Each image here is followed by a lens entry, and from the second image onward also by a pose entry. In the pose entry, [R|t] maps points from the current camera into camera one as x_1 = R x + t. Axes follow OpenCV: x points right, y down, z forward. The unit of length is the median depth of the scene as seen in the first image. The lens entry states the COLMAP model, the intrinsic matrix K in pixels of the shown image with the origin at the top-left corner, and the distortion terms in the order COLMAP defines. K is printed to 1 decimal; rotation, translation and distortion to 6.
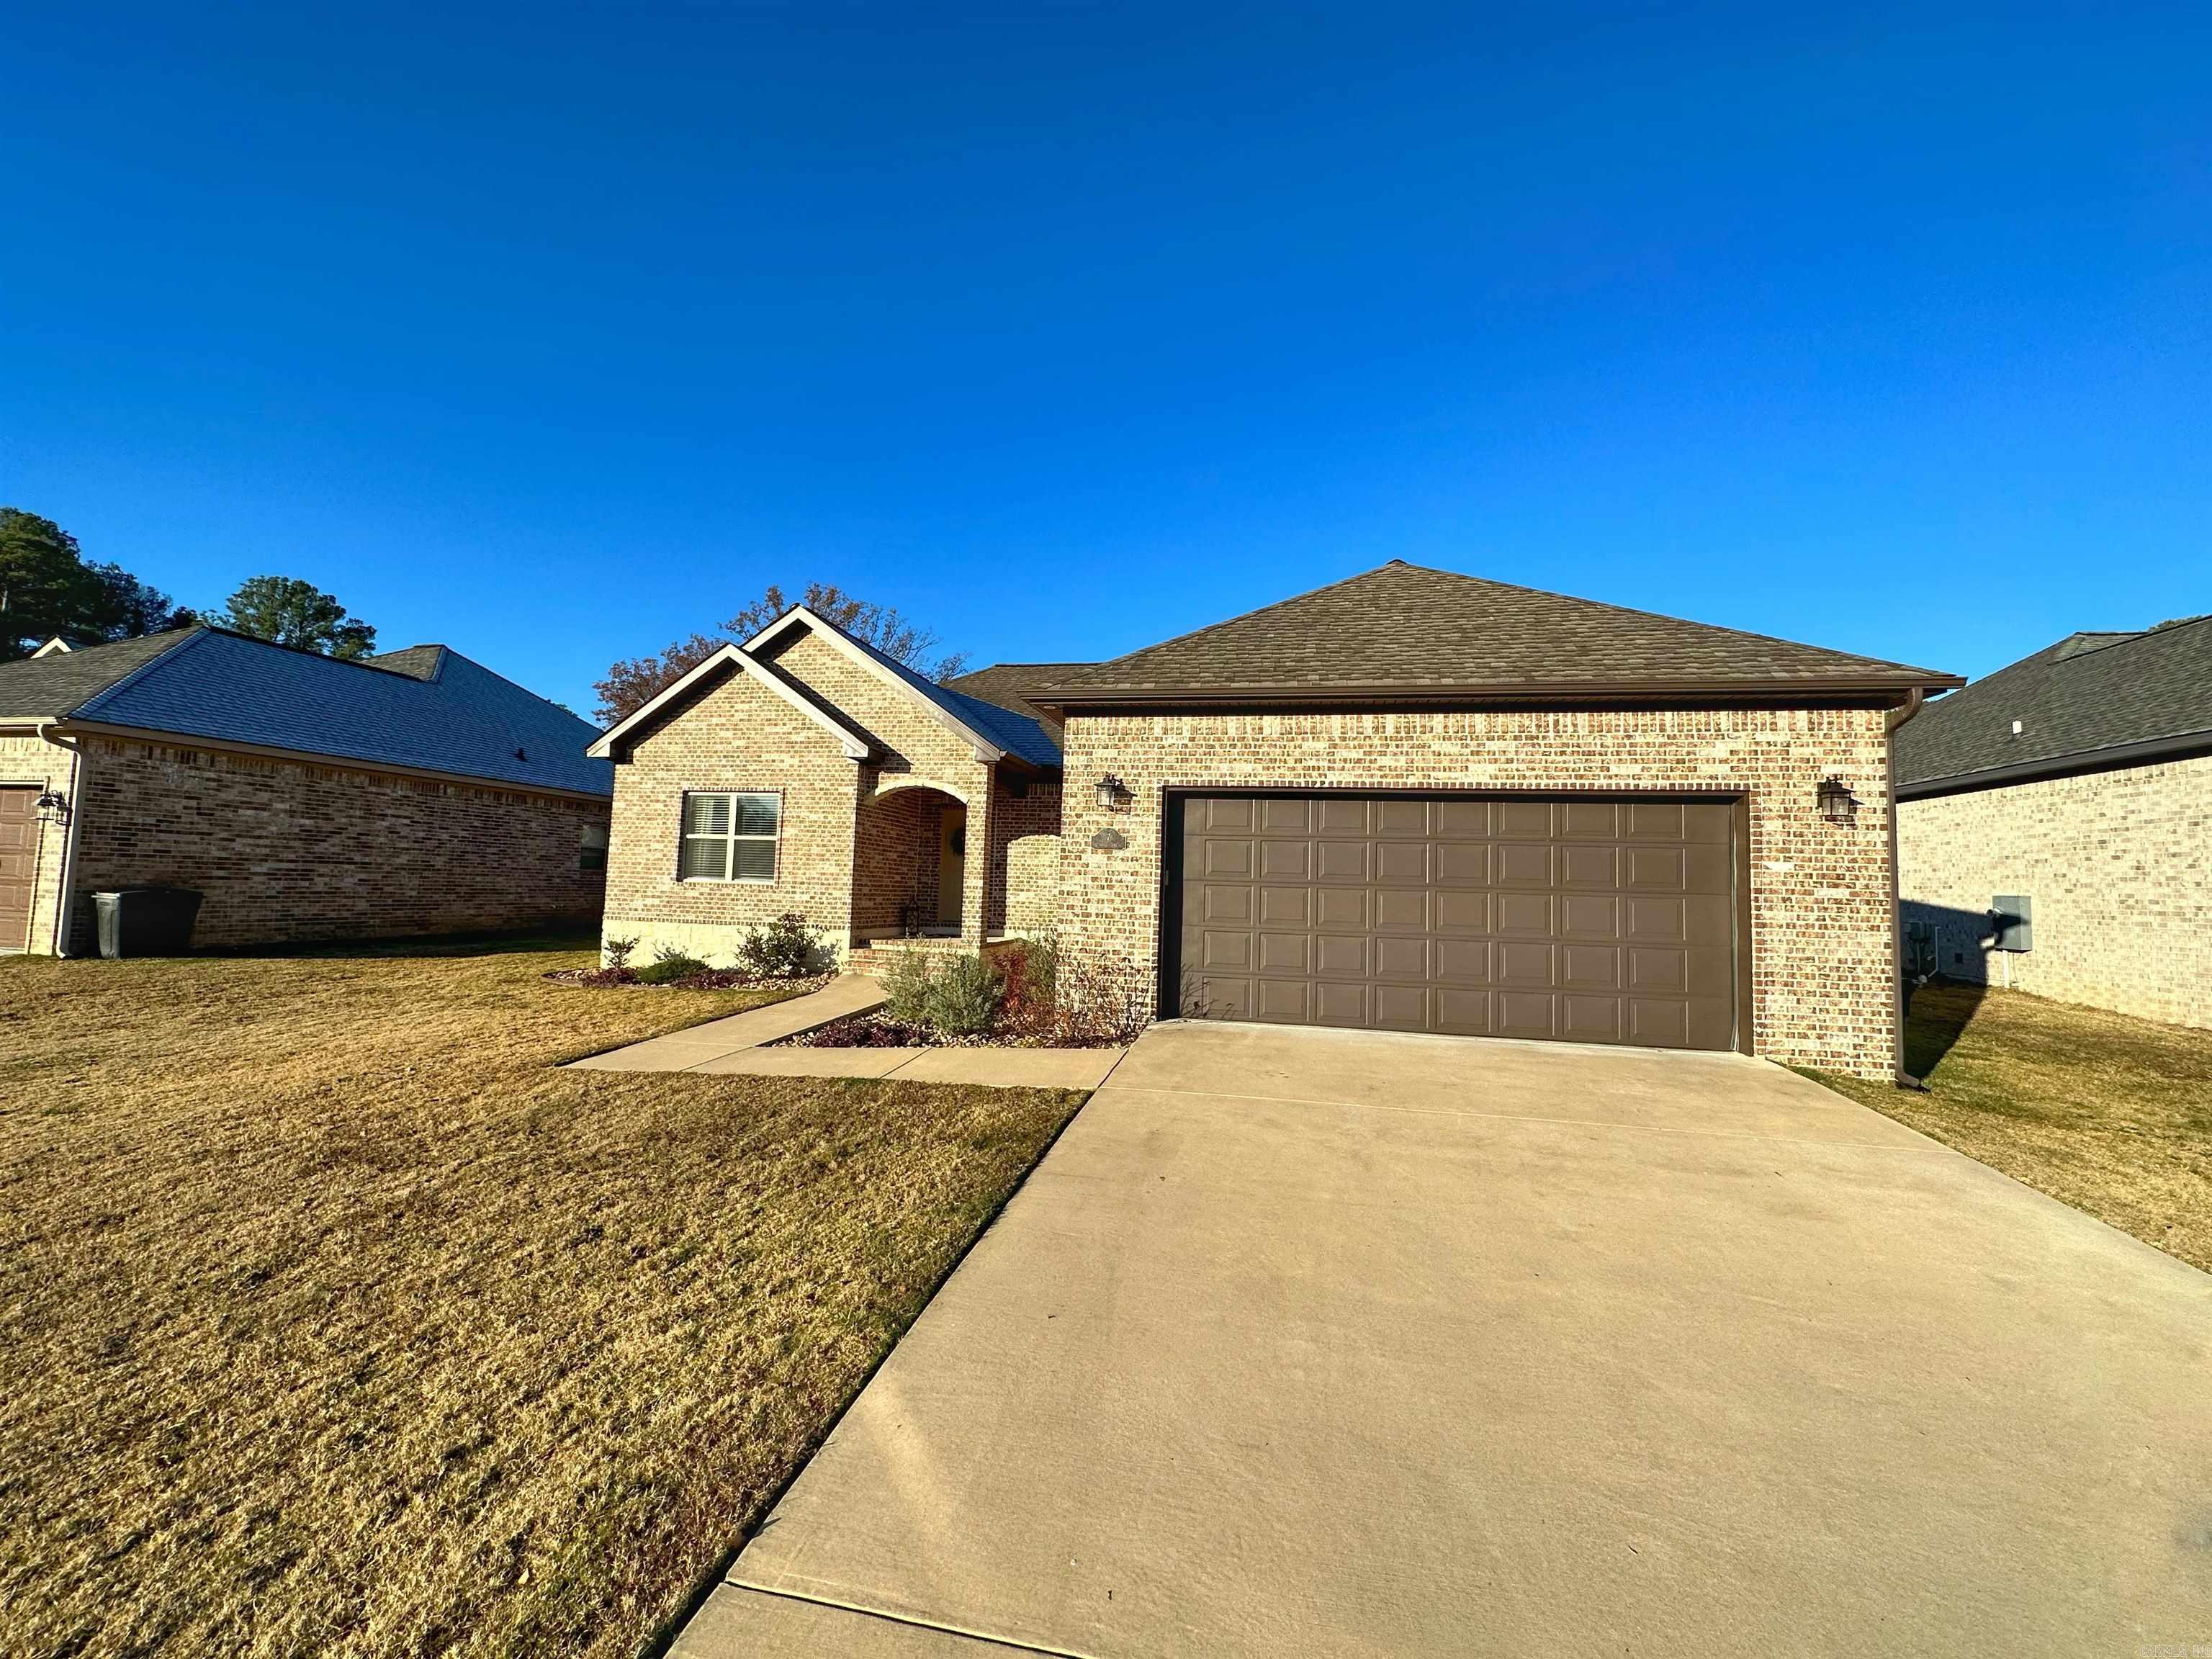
lens RADIAL K [[879.1, 0, 1106.1], [0, 879.1, 827.5], [0, 0, 1]] dist [-0.001732, 0.000202]
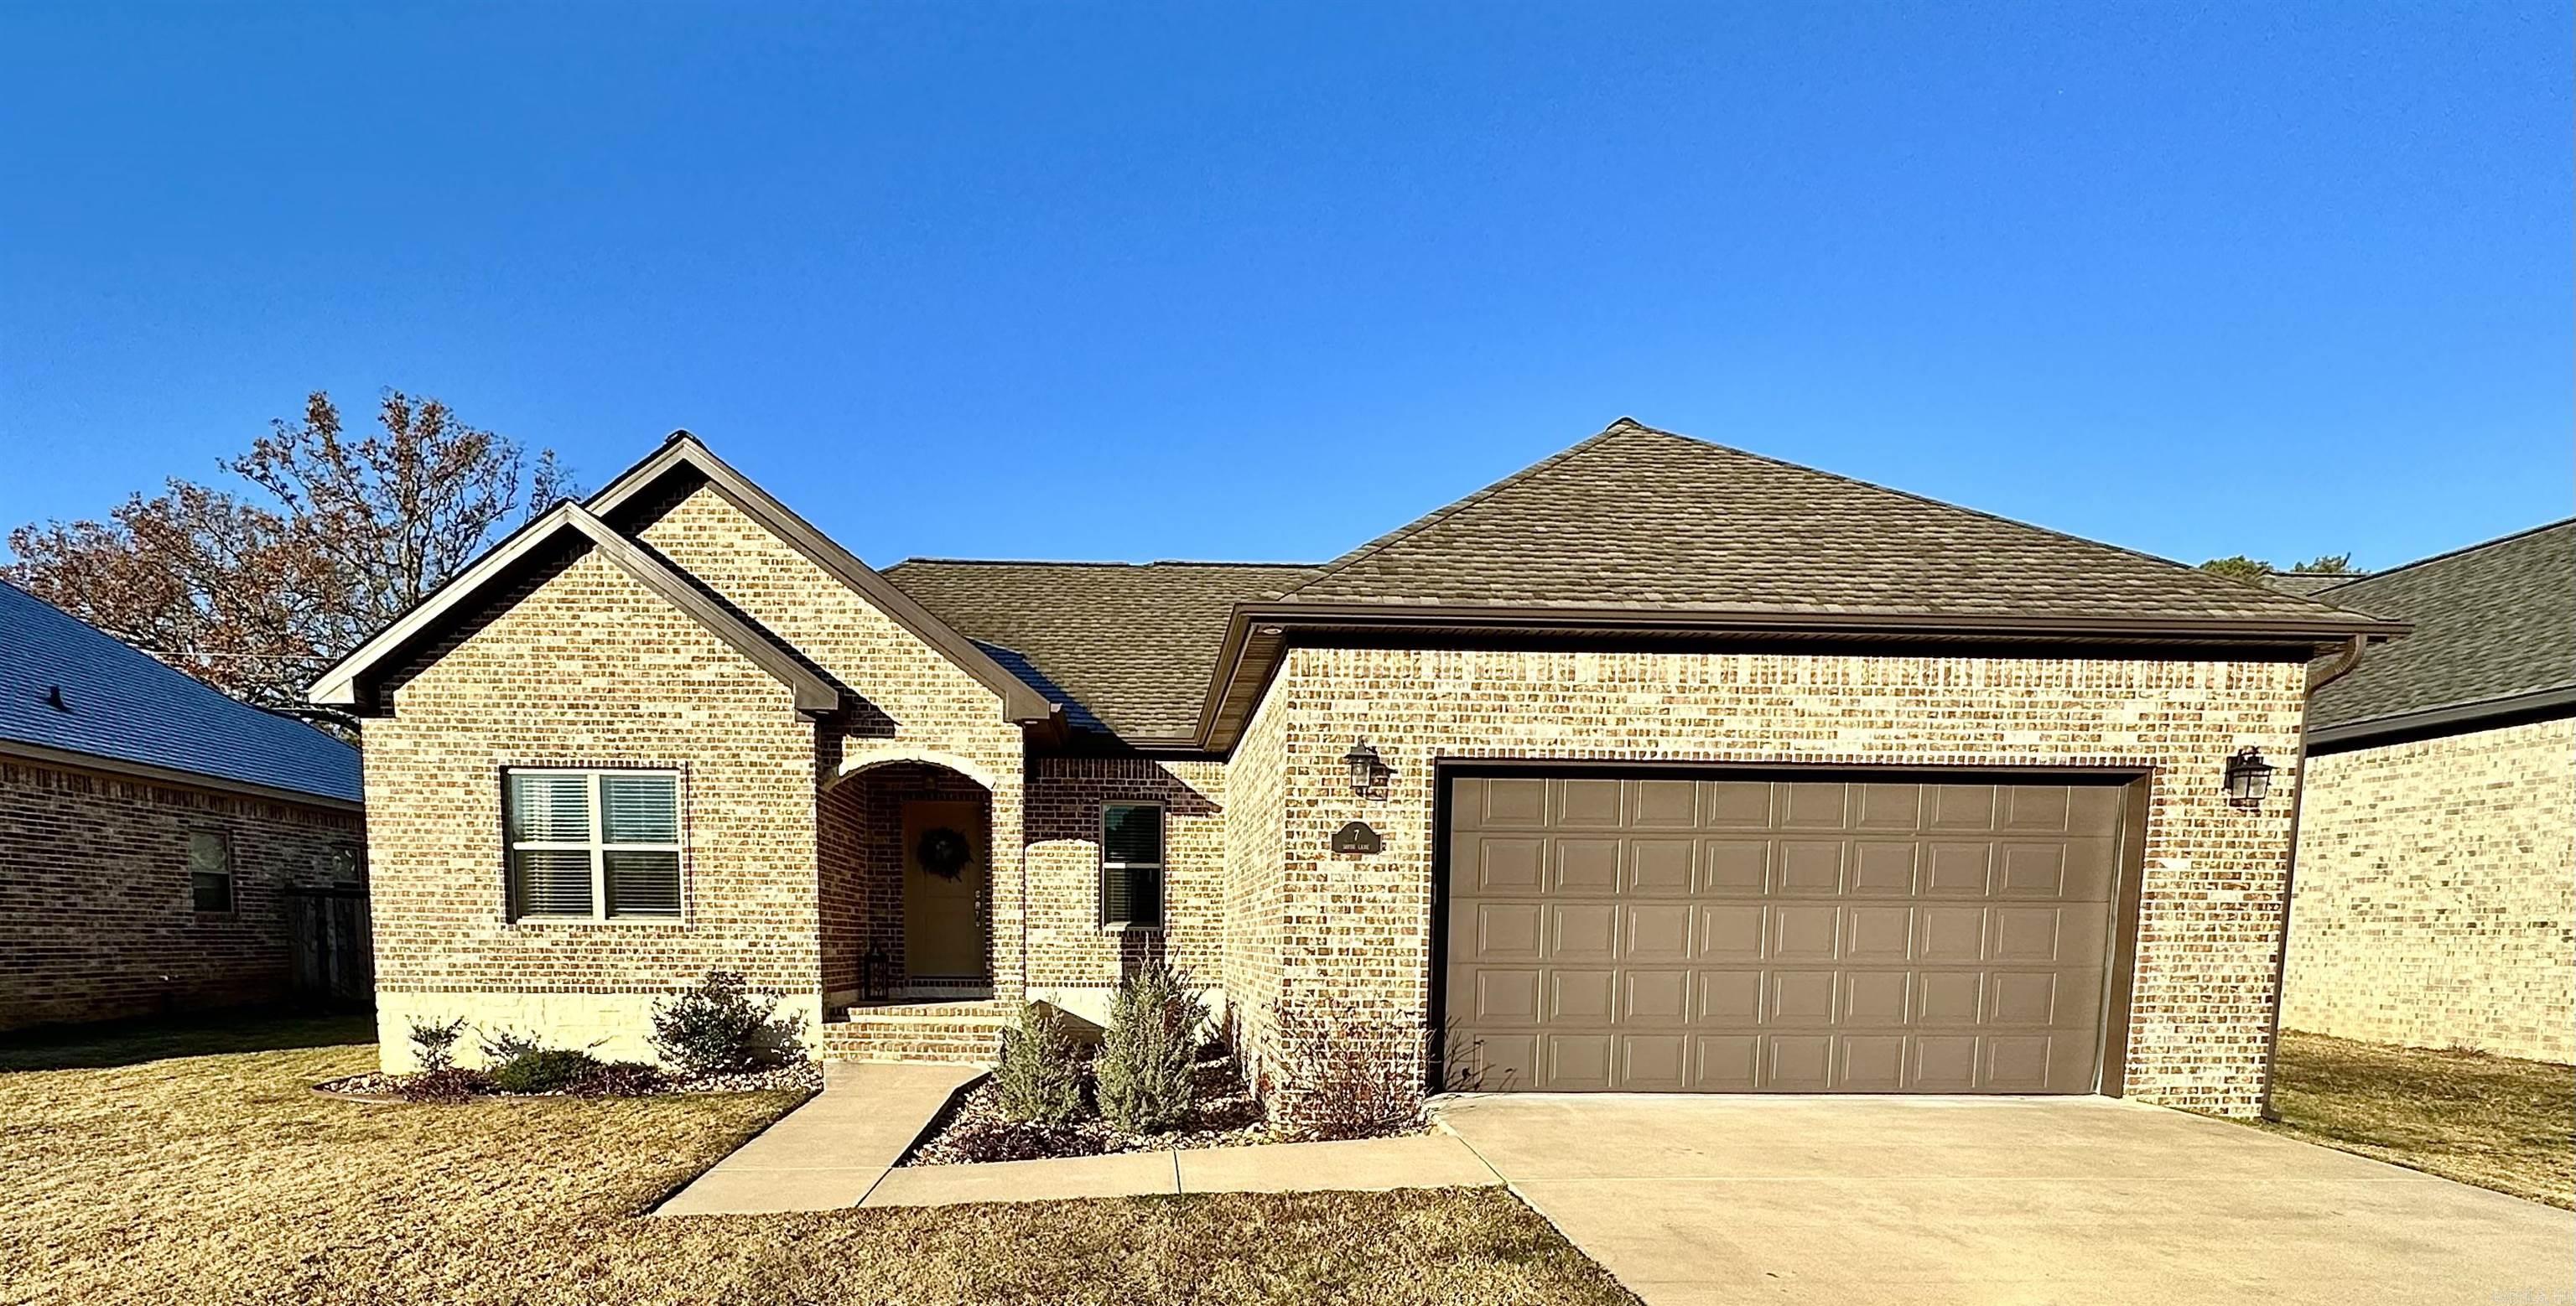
lens RADIAL K [[1302.0, 0, 1283.8], [0, 1302.0, 1087.1], [0, 0, 1]] dist [-0.000966, 0.000373]
pose [[0.970566, -0.054465, 0.234598, -0.295919], [0.008526, 0.981253, 0.192537, 0.007953], [-0.240686, -0.184869, 0.952834, 0.025361]]
